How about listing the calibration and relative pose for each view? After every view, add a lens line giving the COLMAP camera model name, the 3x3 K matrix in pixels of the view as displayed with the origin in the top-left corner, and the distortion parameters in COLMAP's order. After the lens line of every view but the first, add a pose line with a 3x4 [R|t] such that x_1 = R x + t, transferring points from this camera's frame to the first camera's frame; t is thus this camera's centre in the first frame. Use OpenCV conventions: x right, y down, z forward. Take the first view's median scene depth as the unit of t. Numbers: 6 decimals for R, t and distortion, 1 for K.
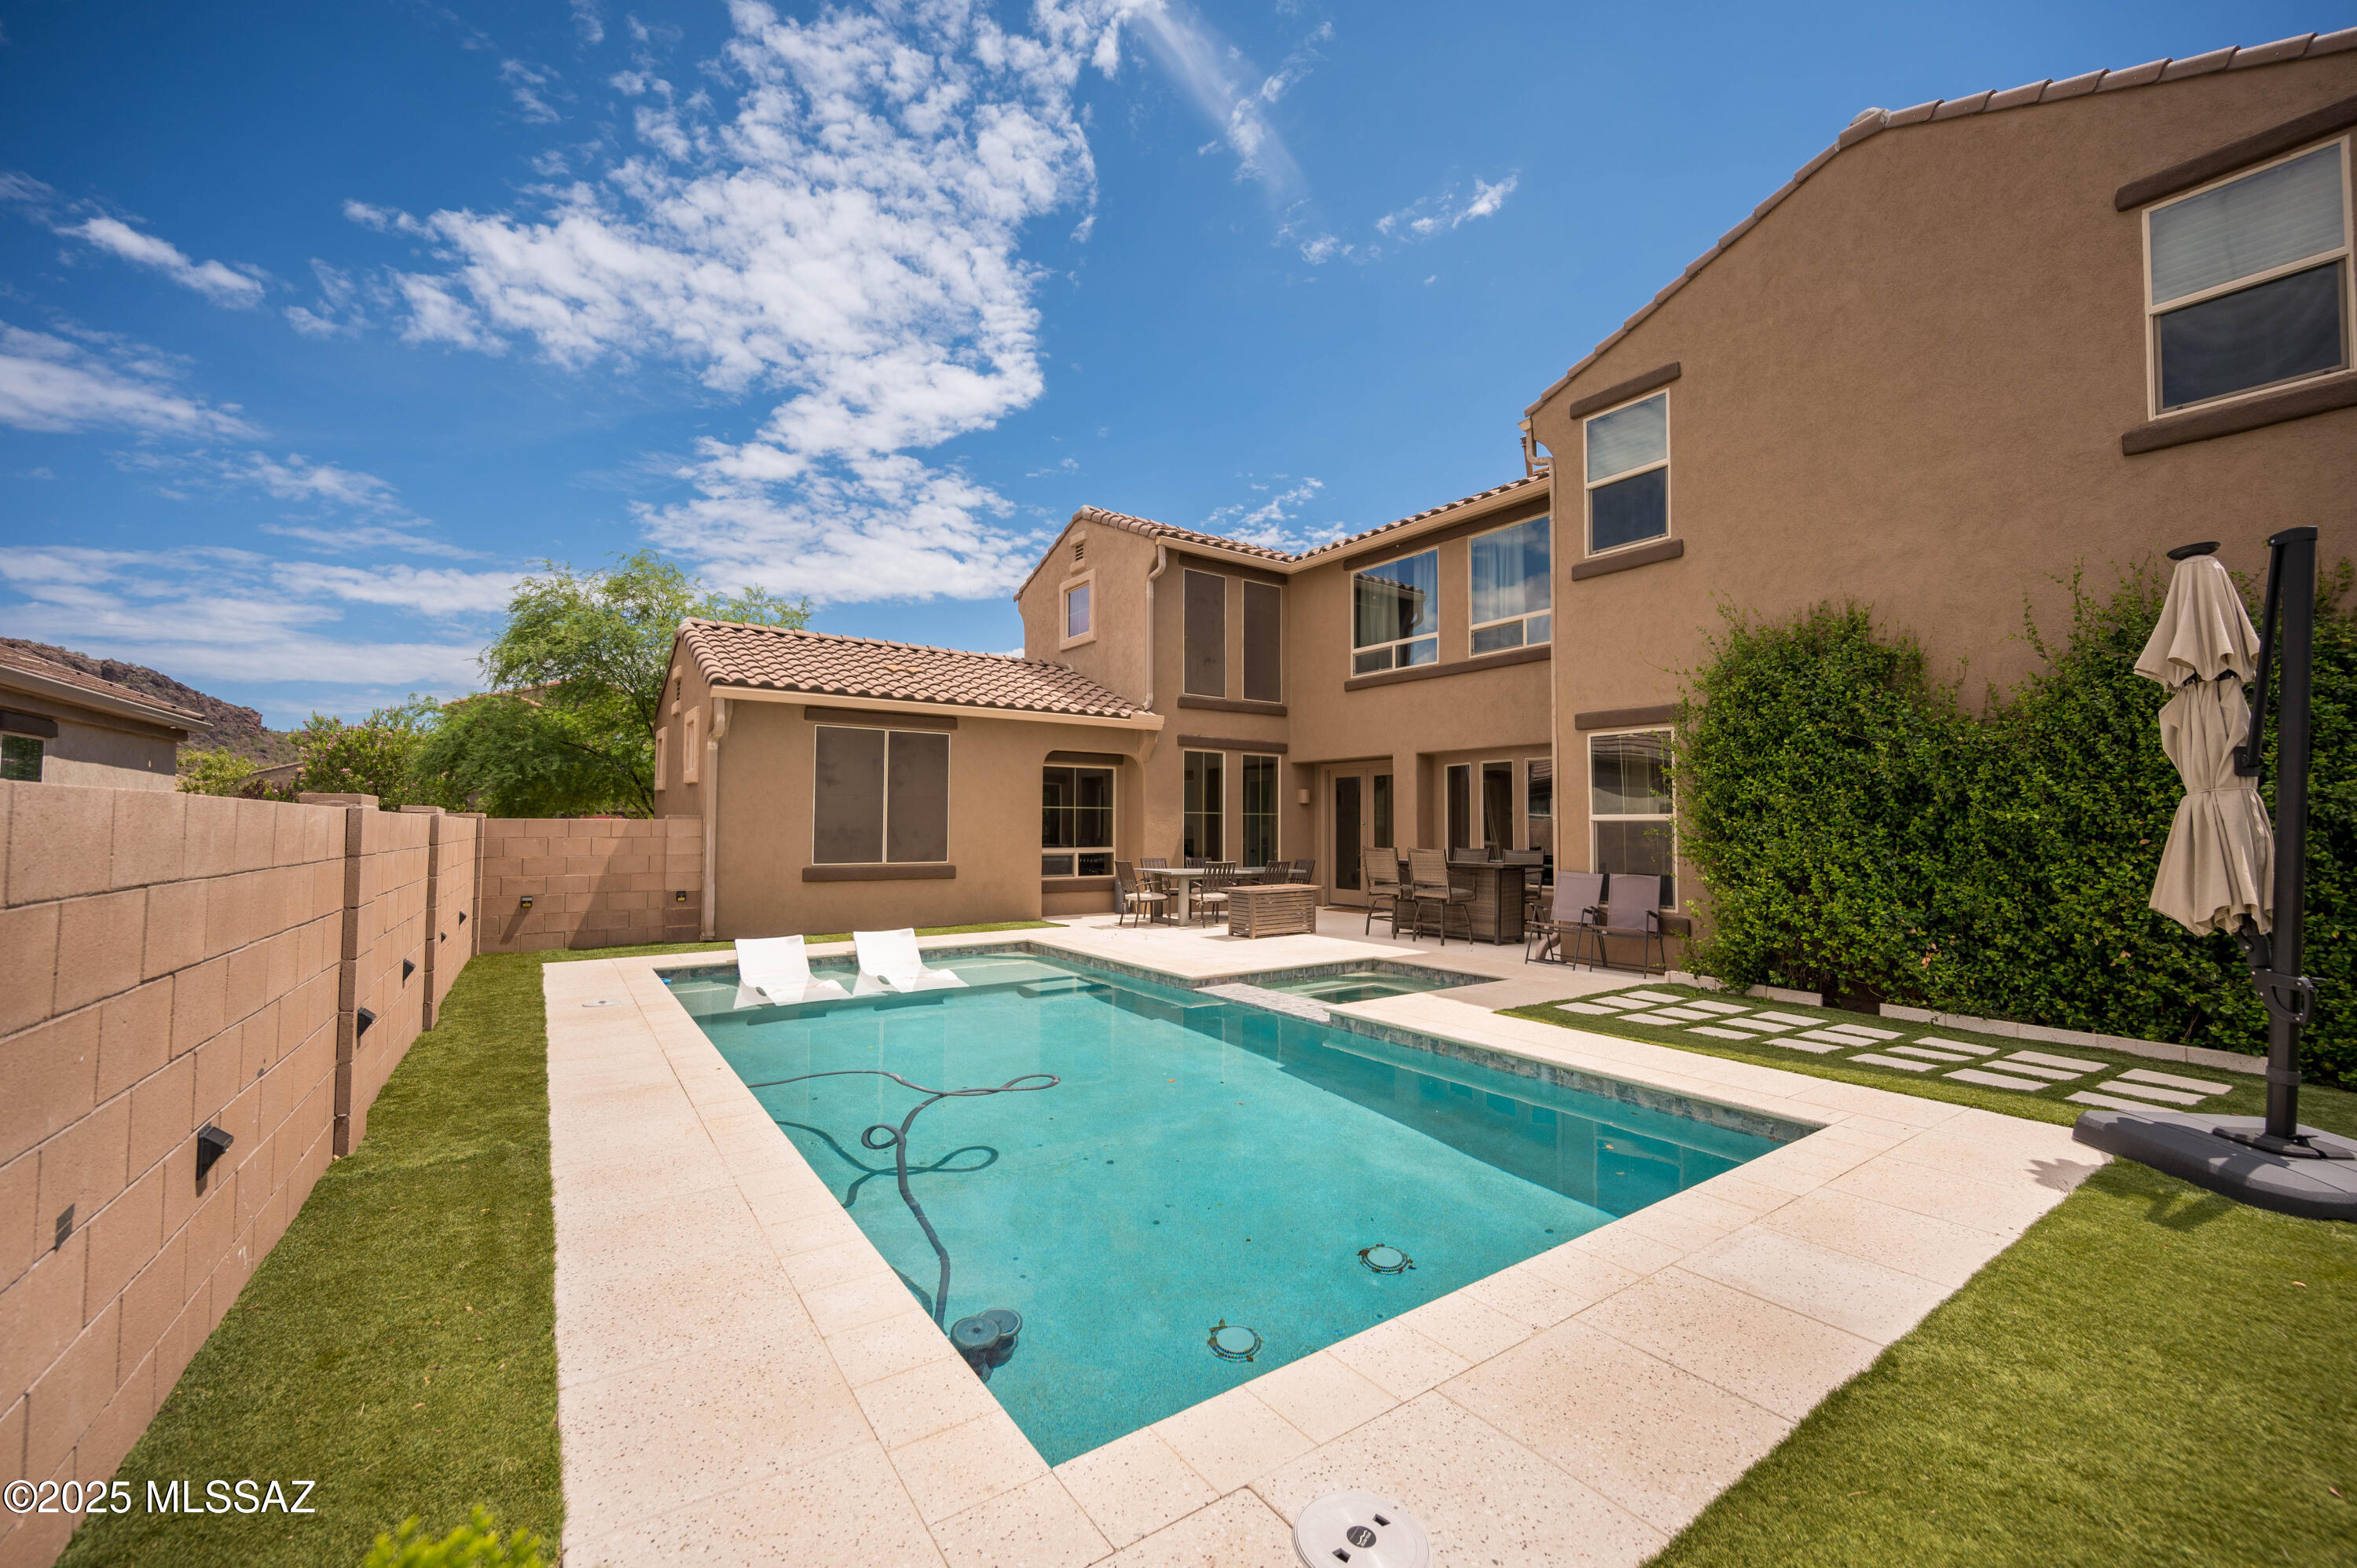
lens RADIAL K [[917.2, 0, 1189.4], [0, 917.2, 788.7], [0, 0, 1]] dist [-0.000036, -0.000244]
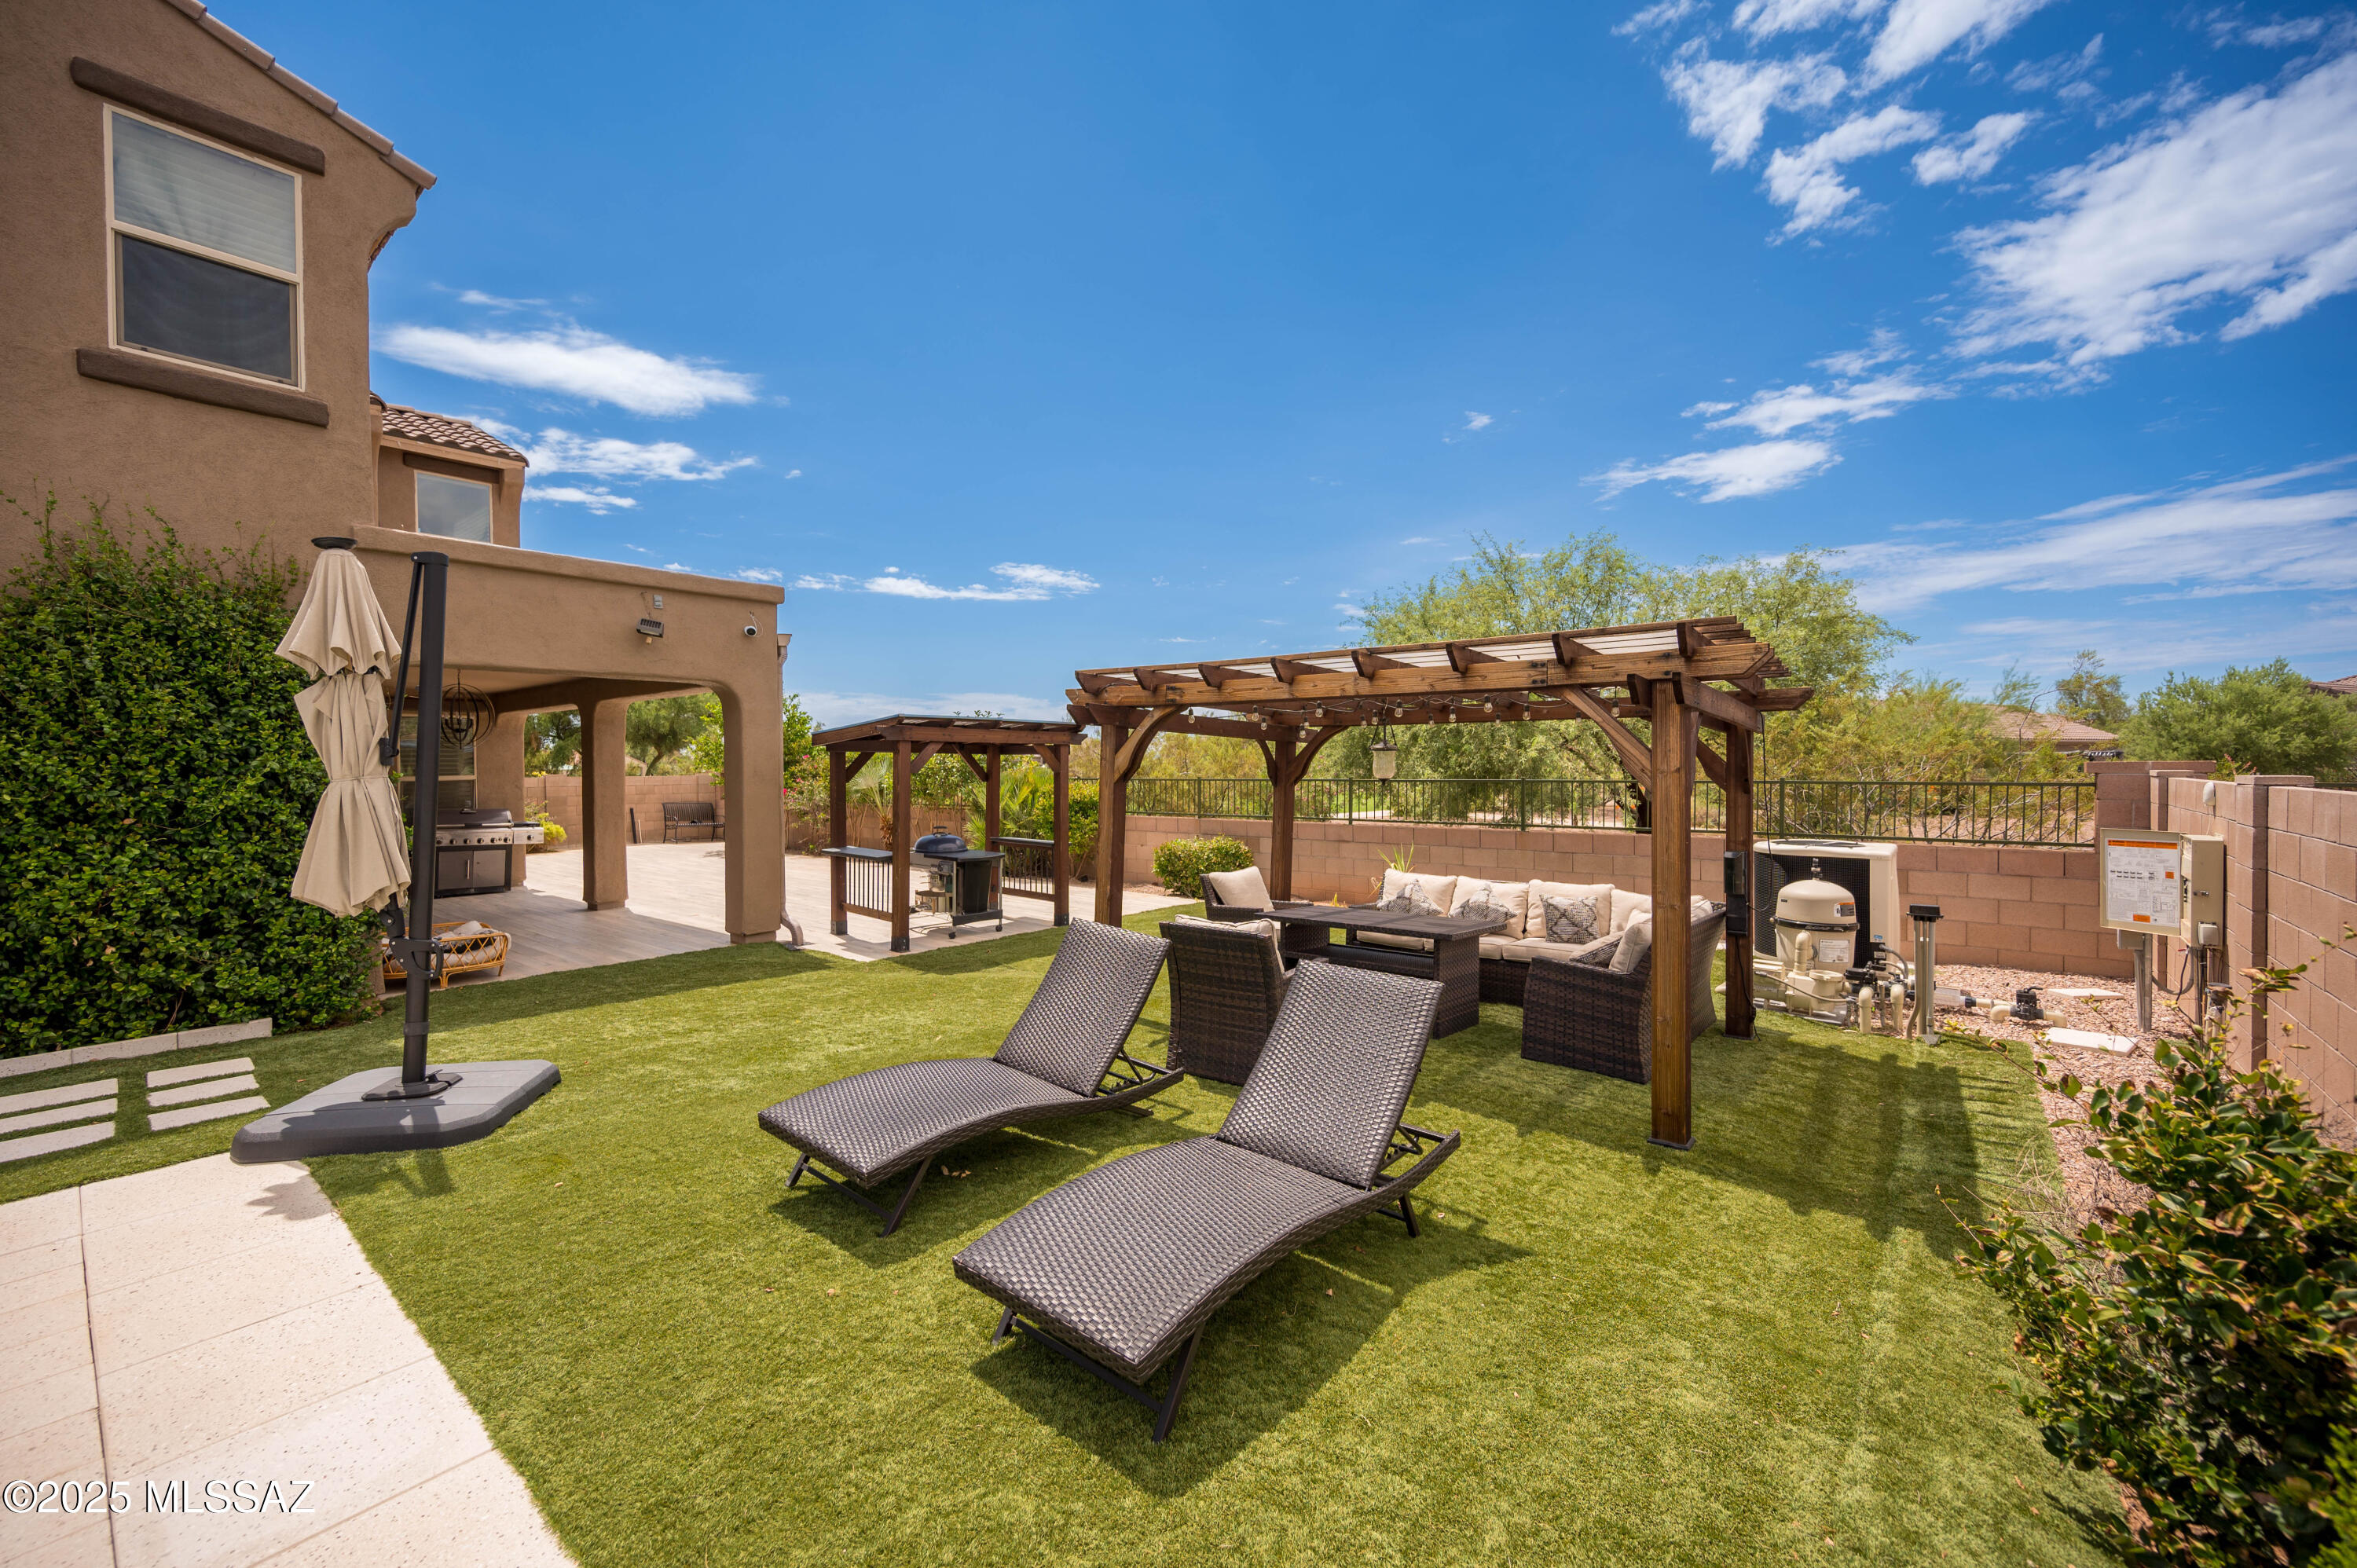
lens RADIAL K [[917.2, 0, 1179.9], [0, 917.2, 780.1], [0, 0, 1]] dist [-0.000036, -0.000244]
pose [[-0.244507, -0.018761, 0.969466, -0.088134], [-0.027001, 0.999557, 0.012533, -0.021973], [-0.969271, -0.023112, -0.244905, 0.218797]]
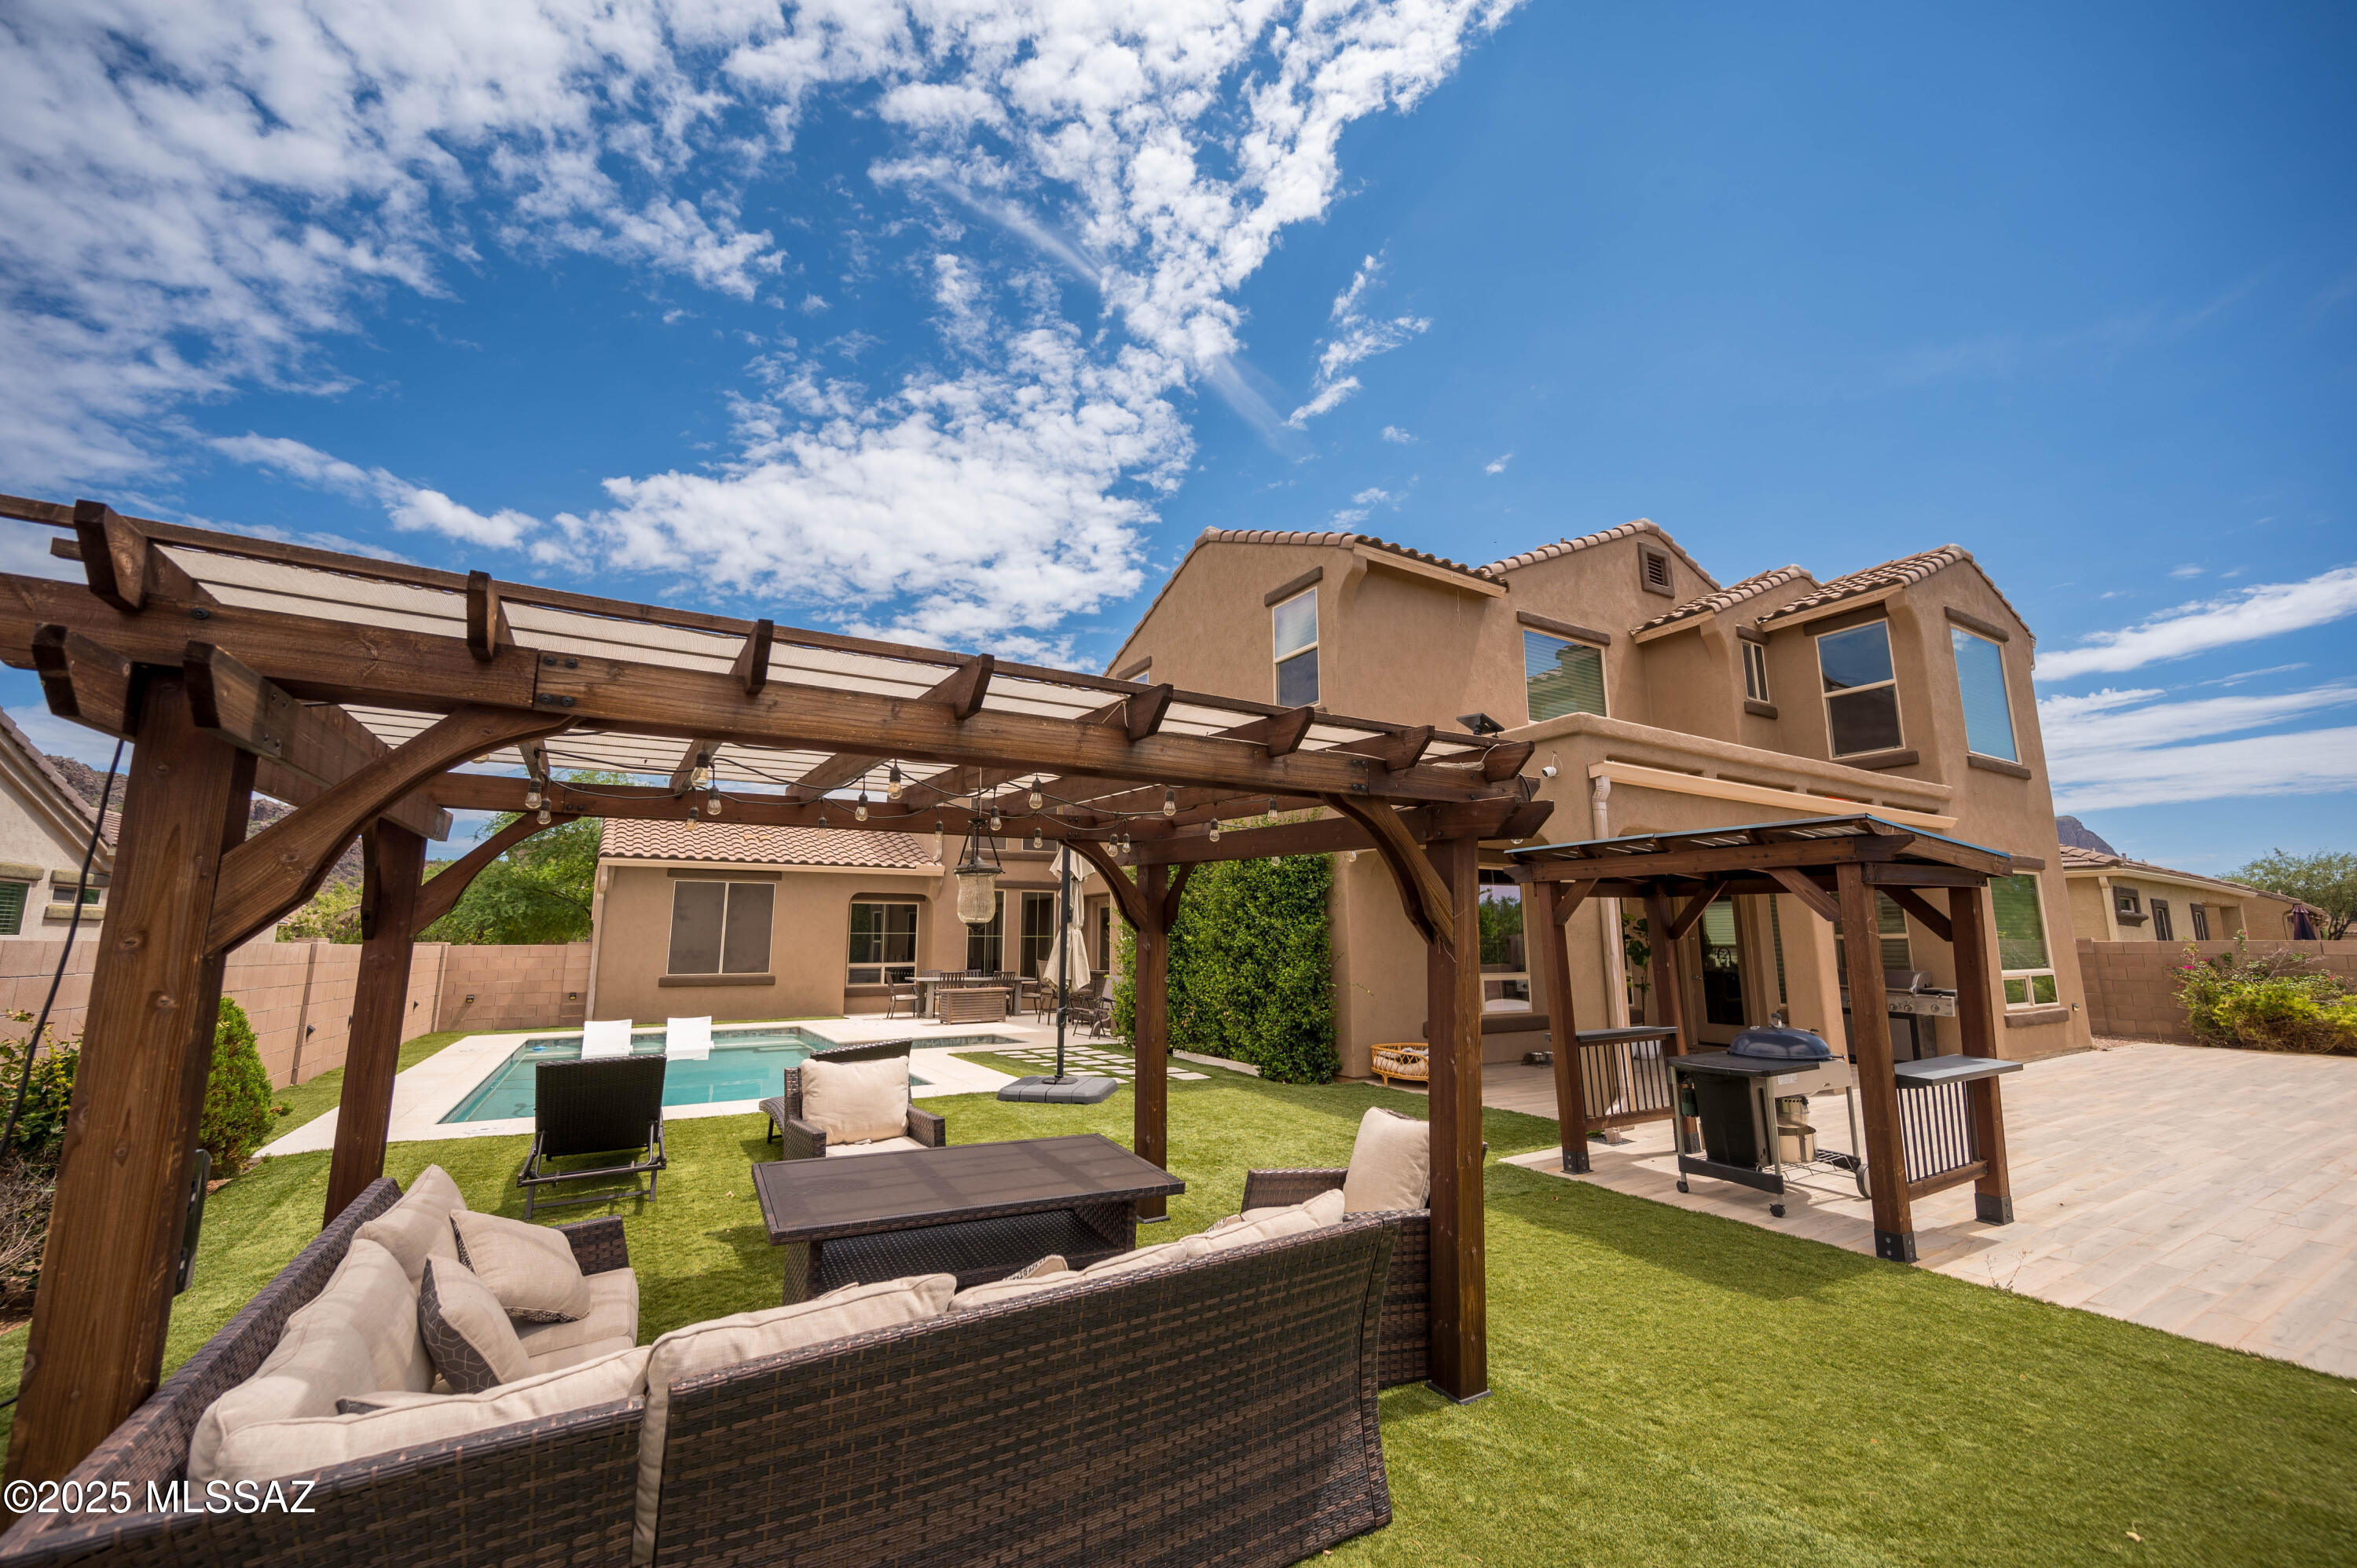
lens RADIAL K [[917.2, 0, 1175.3], [0, 917.2, 774.2], [0, 0, 1]] dist [-0.000036, -0.000244]
pose [[0.996138, -0.023827, -0.084502, 1.010684], [0.011484, 0.989562, -0.143652, -0.030422], [0.087043, 0.142127, 0.986014, -0.817677]]
